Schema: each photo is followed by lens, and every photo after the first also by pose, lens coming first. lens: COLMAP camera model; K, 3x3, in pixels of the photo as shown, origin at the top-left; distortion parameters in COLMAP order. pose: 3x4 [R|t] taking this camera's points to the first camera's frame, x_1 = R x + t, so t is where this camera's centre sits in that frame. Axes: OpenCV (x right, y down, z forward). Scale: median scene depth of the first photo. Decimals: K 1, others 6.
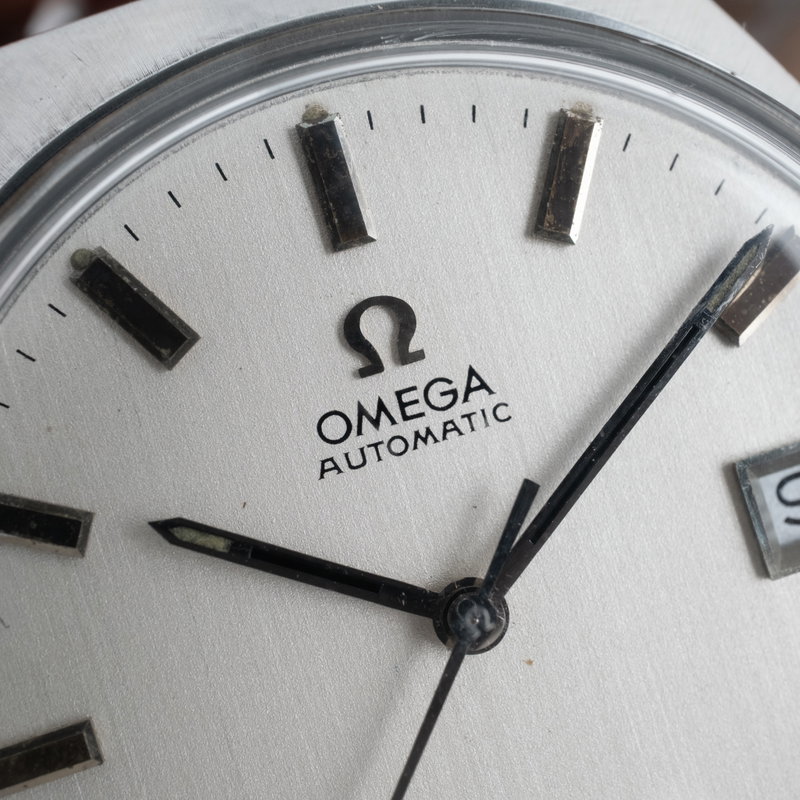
lens RADIAL K [[1628.7, 0, 400.0], [0, 1628.7, 400.0], [0, 0, 1]] dist [0.114854, 0.175573]
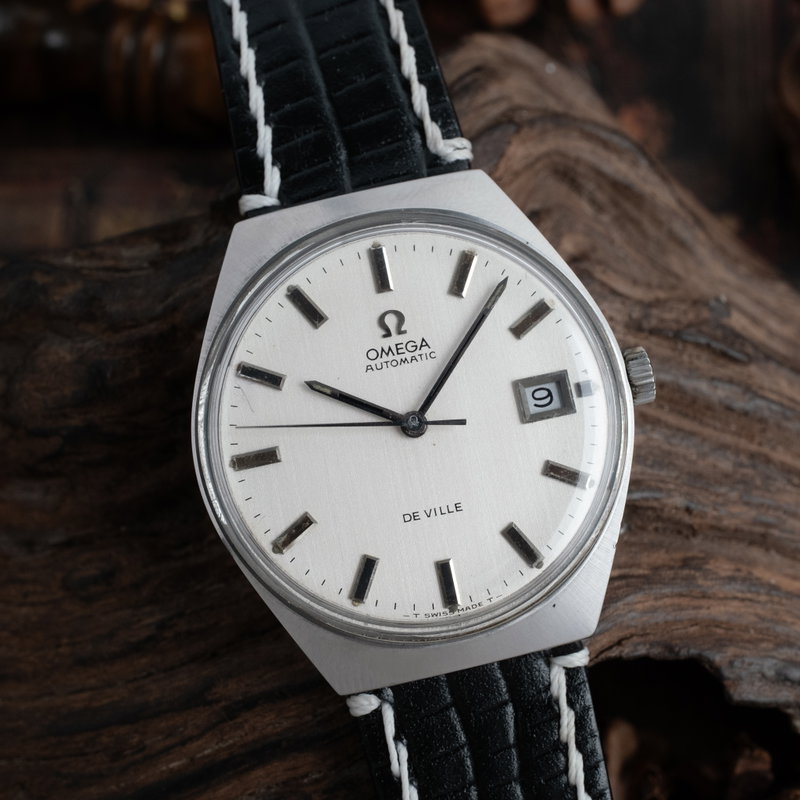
lens RADIAL K [[1628.7, 0, 400.0], [0, 1628.7, 400.0], [0, 0, 1]] dist [0.114854, 0.175573]
pose [[0.990850, 0.087429, -0.102819, 0.303492], [-0.094814, 0.993082, -0.069267, 0.285552], [0.096052, 0.078382, 0.992285, -1.788386]]
